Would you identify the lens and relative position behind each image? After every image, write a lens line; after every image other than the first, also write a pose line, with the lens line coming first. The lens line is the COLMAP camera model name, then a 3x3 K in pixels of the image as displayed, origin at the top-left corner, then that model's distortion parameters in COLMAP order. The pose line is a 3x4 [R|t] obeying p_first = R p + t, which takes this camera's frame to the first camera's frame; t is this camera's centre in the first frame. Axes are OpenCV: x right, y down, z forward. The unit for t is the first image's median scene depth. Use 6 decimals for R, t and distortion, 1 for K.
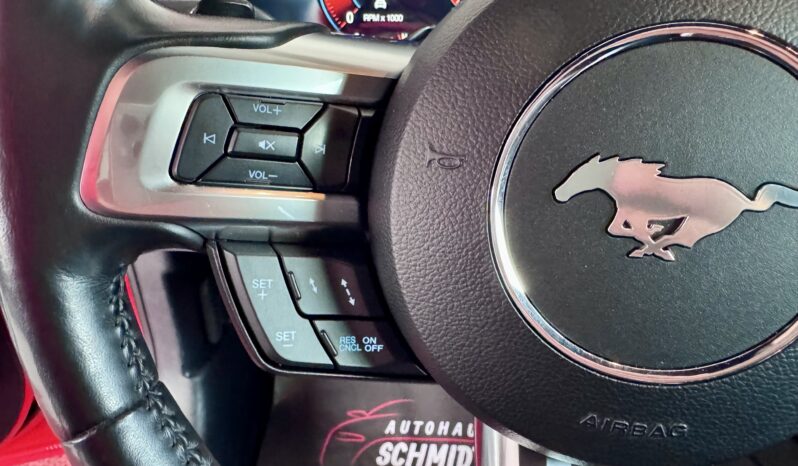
lens RADIAL K [[568.7, 0, 357.7], [0, 568.7, 236.4], [0, 0, 1]] dist [-0.005550, -0.001653]
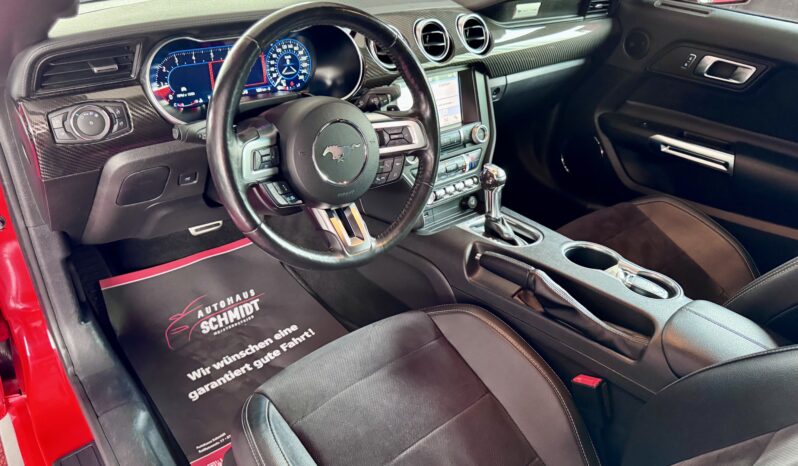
lens RADIAL K [[583.8, 0, 406.2], [0, 583.8, 234.1], [0, 0, 1]] dist [0.103506, -0.176073]
pose [[0.695024, -0.324949, 0.641366, -2.377266], [0.274227, 0.944416, 0.181320, -0.128593], [-0.664636, 0.049858, 0.745502, -2.961615]]
